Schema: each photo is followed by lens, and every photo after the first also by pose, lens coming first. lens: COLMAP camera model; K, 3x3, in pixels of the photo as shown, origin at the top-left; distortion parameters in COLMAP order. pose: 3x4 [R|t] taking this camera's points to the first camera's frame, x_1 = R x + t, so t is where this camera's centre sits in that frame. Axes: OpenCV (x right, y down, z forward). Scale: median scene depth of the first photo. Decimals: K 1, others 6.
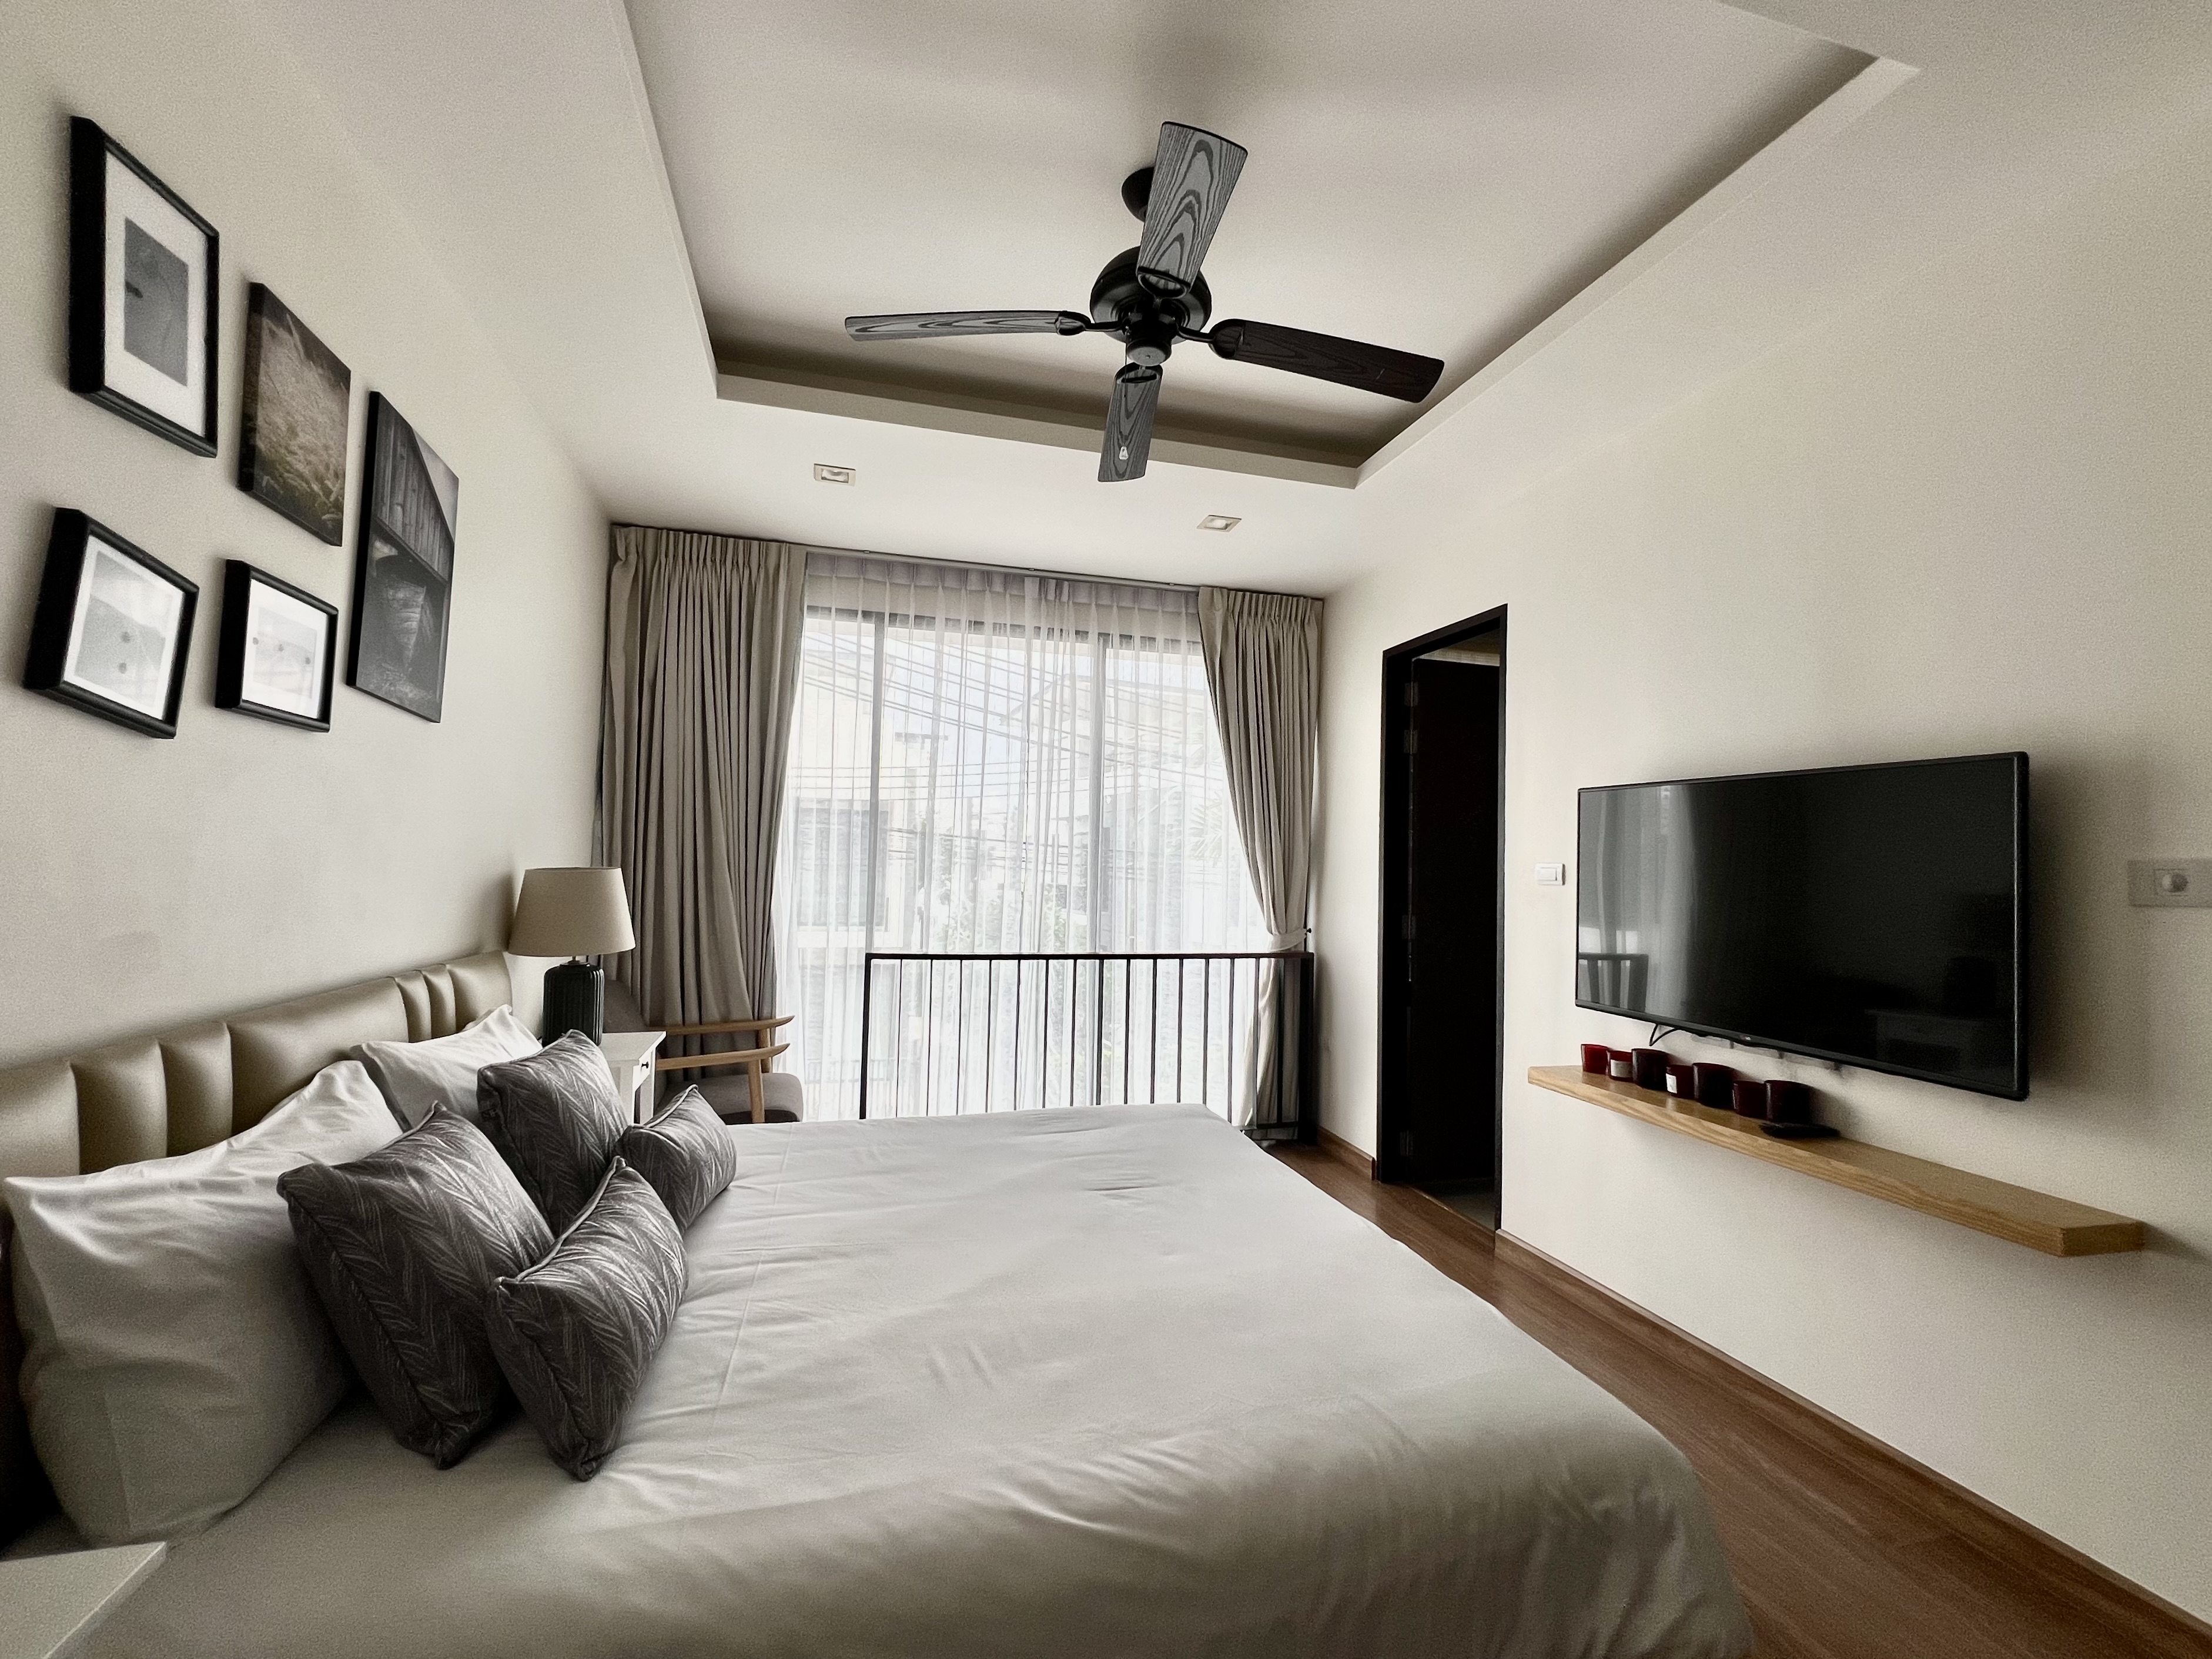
lens RADIAL K [[947.6, 0, 1106.0], [0, 947.6, 829.5], [0, 0, 1]] dist [-0.000263, 0.000753]
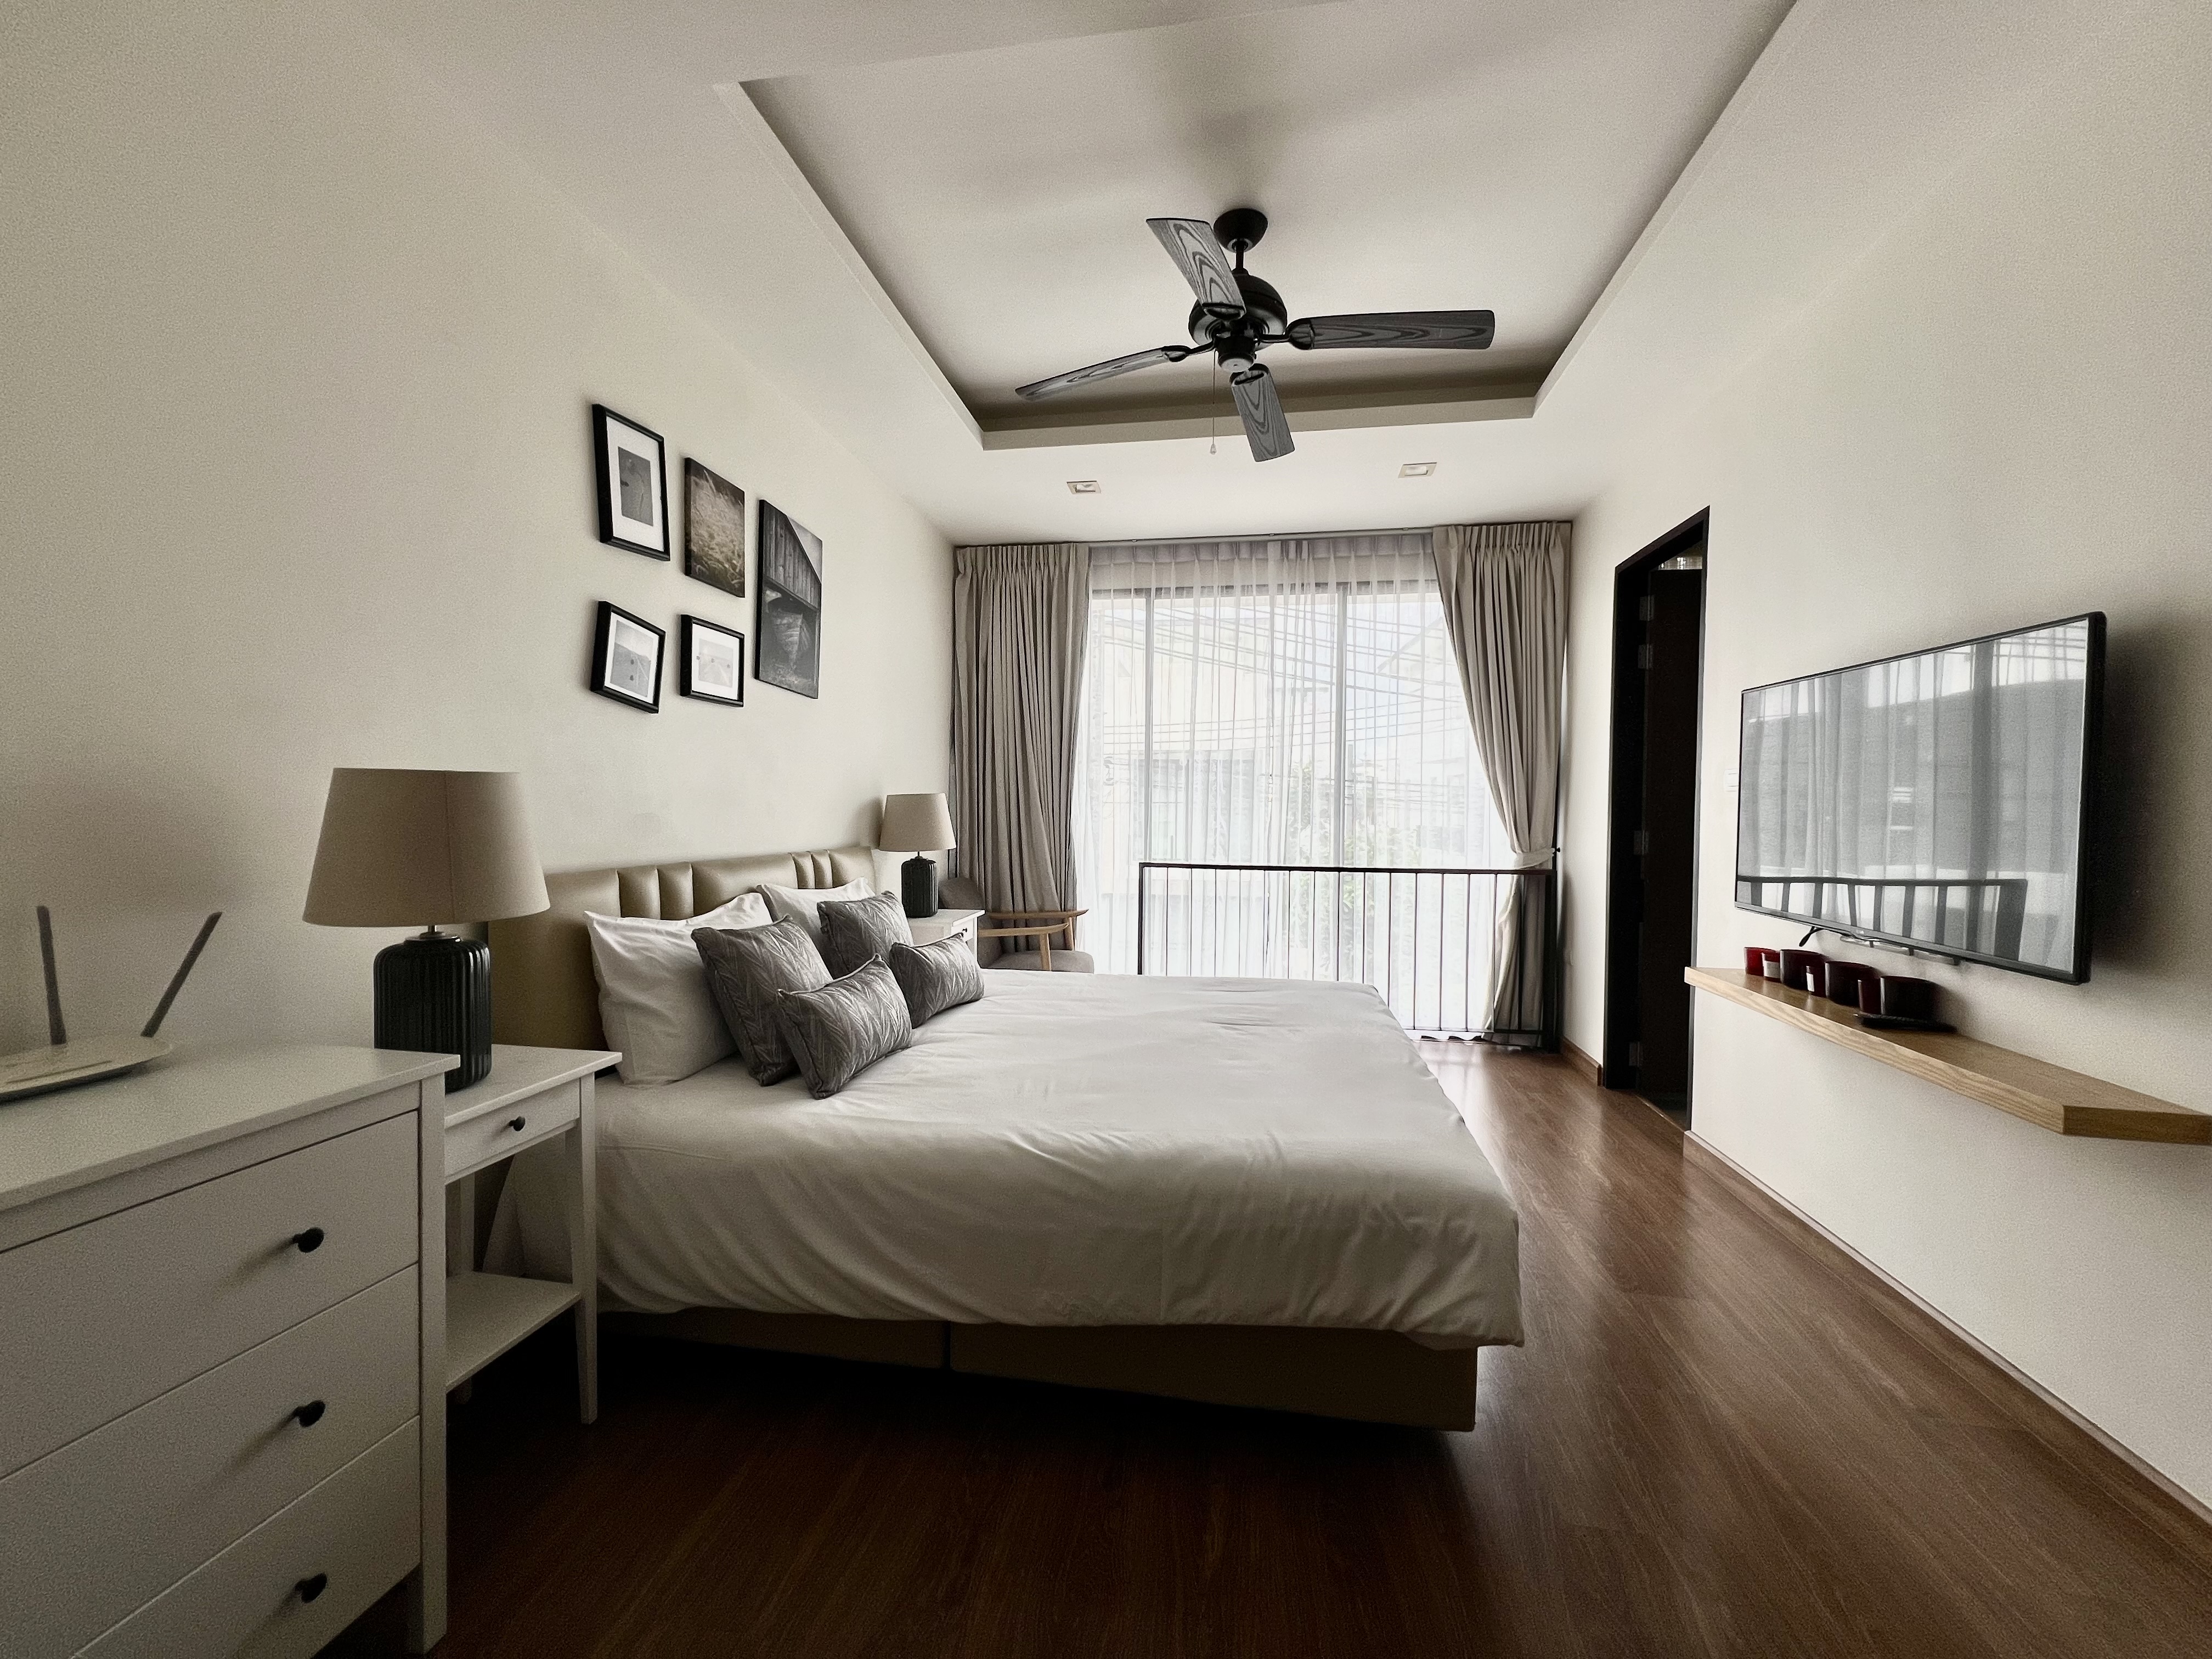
lens RADIAL K [[885.1, 0, 1106.0], [0, 885.1, 829.5], [0, 0, 1]] dist [0.000259, 0.000484]
pose [[0.907668, -0.004886, -0.419661, 0.376178], [0.028744, 0.998308, 0.050546, 0.047630], [0.418704, -0.057942, 0.906272, -0.165171]]
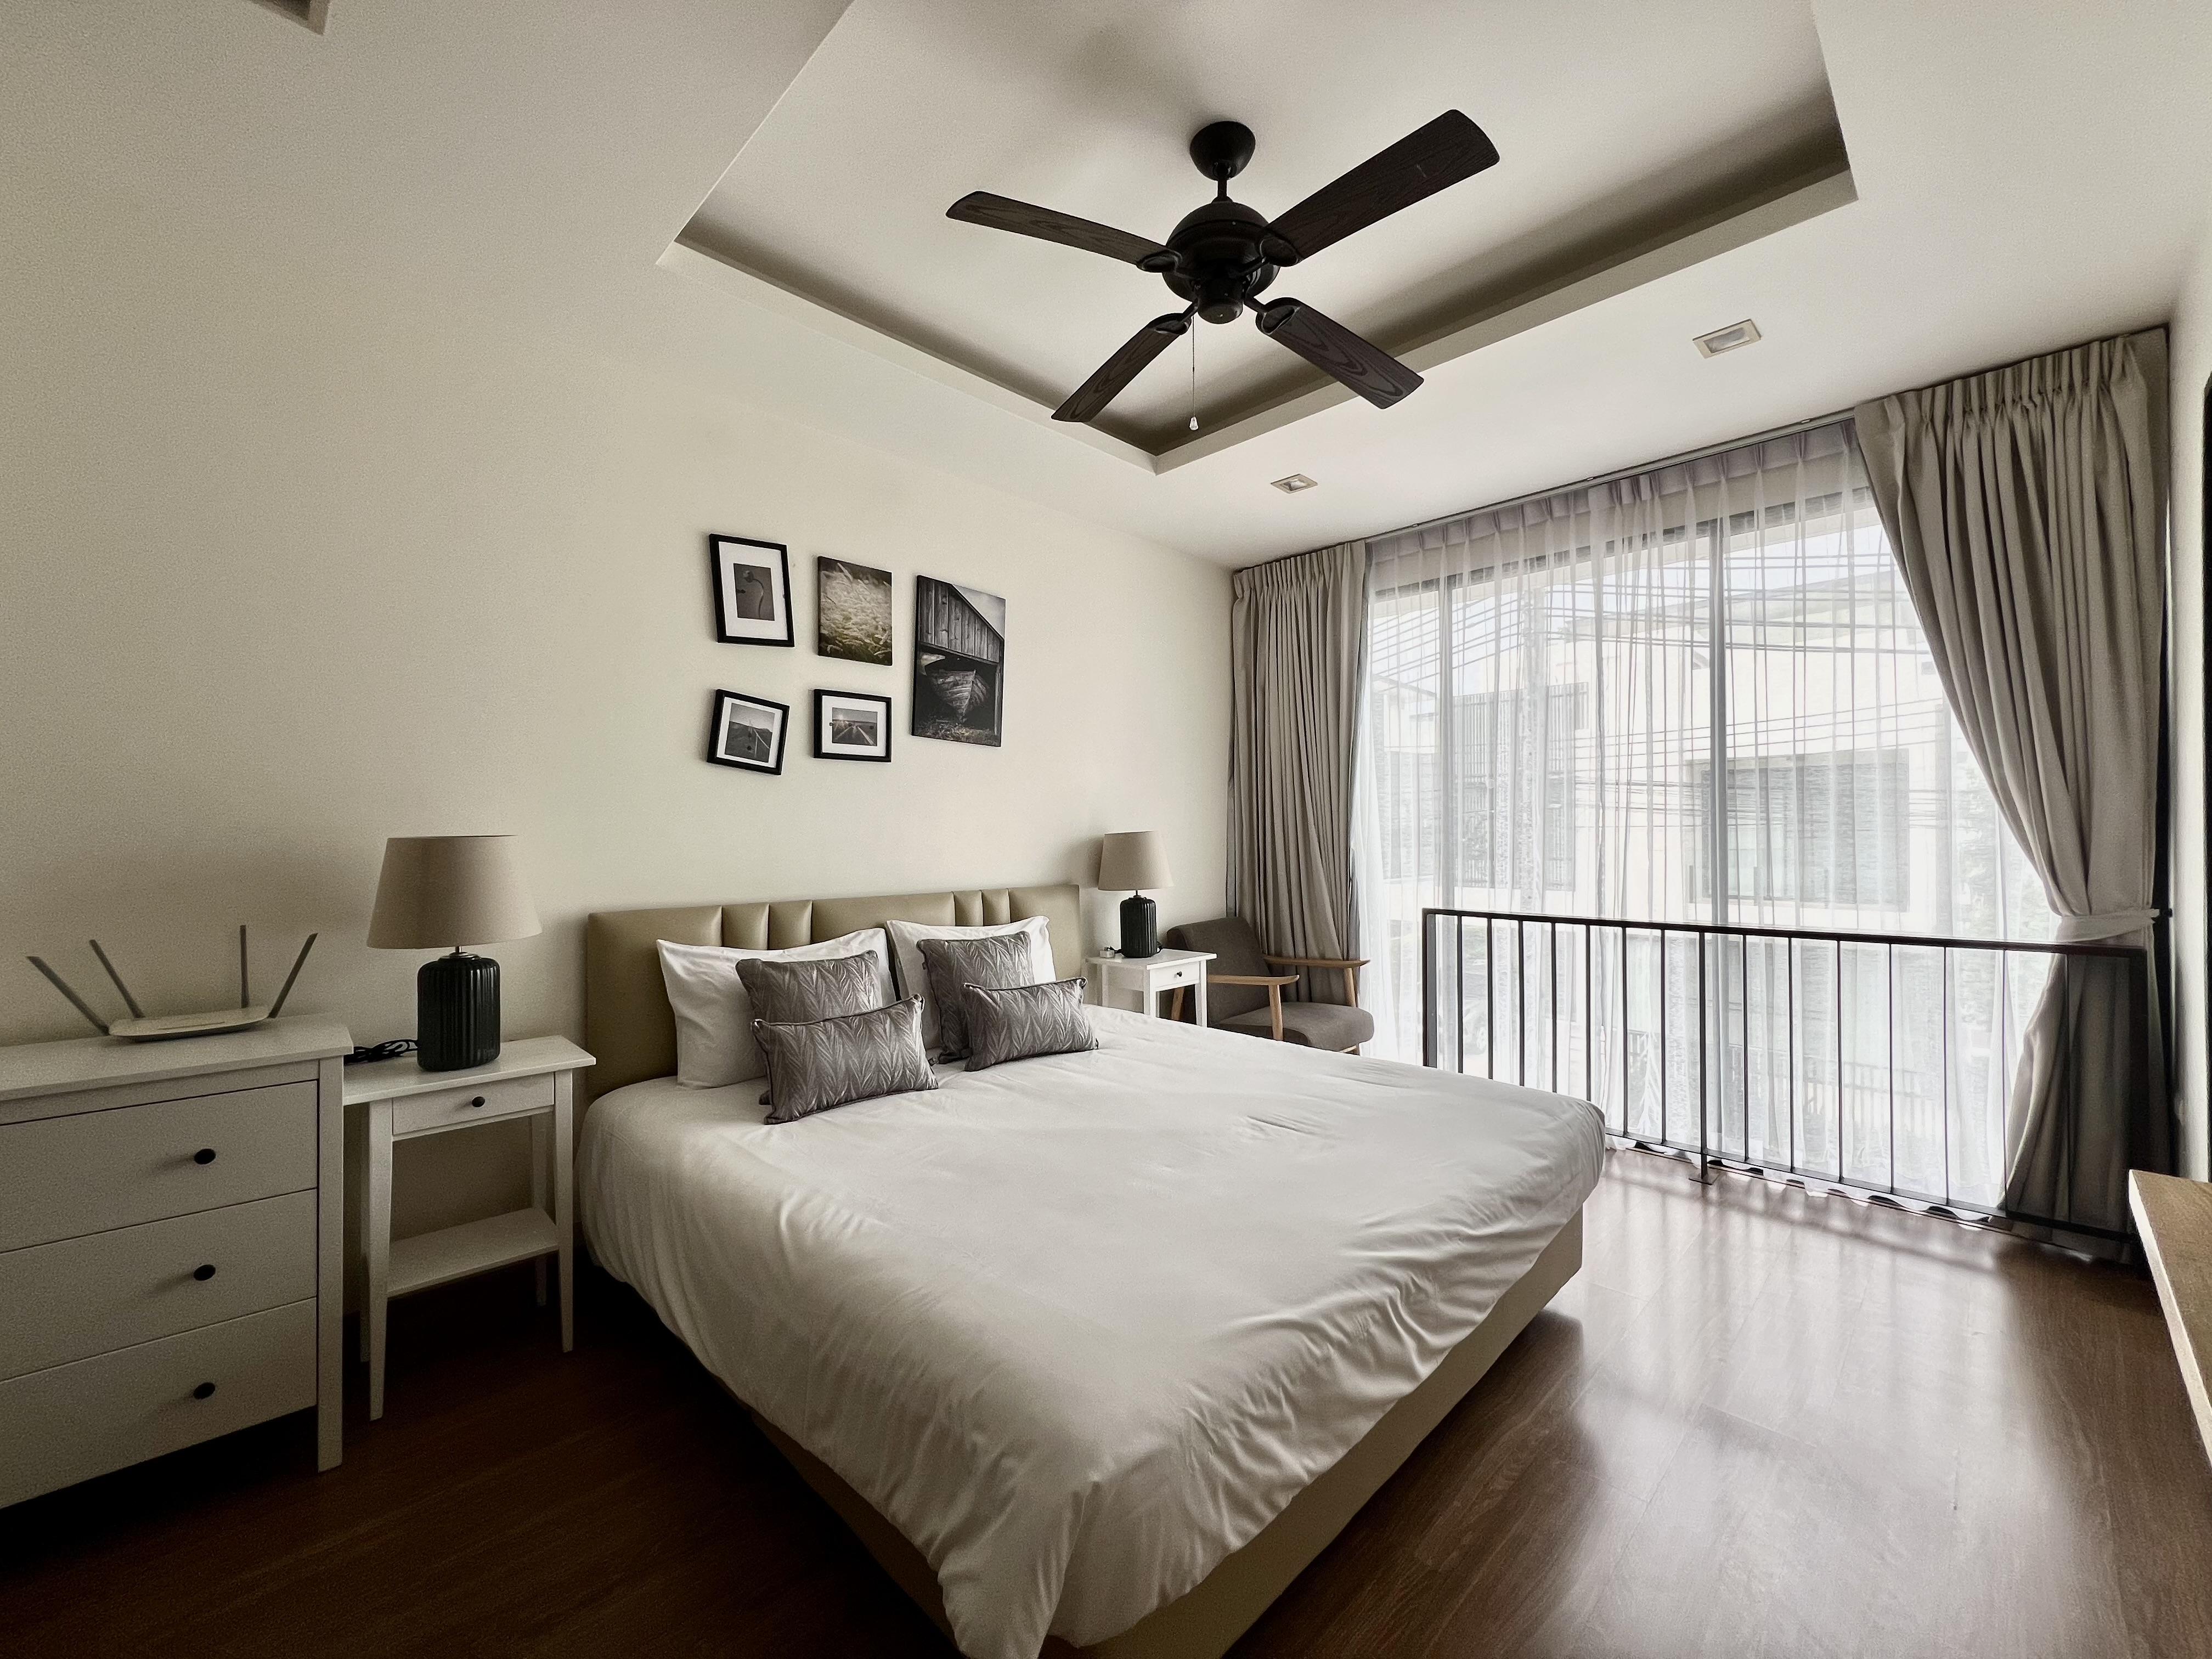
lens RADIAL K [[885.1, 0, 1106.0], [0, 885.1, 829.5], [0, 0, 1]] dist [0.000259, 0.000484]
pose [[0.489357, -0.029456, -0.871586, 0.804222], [0.052168, 0.998628, -0.004460, 0.055325], [0.870522, -0.043286, 0.490223, 0.398524]]
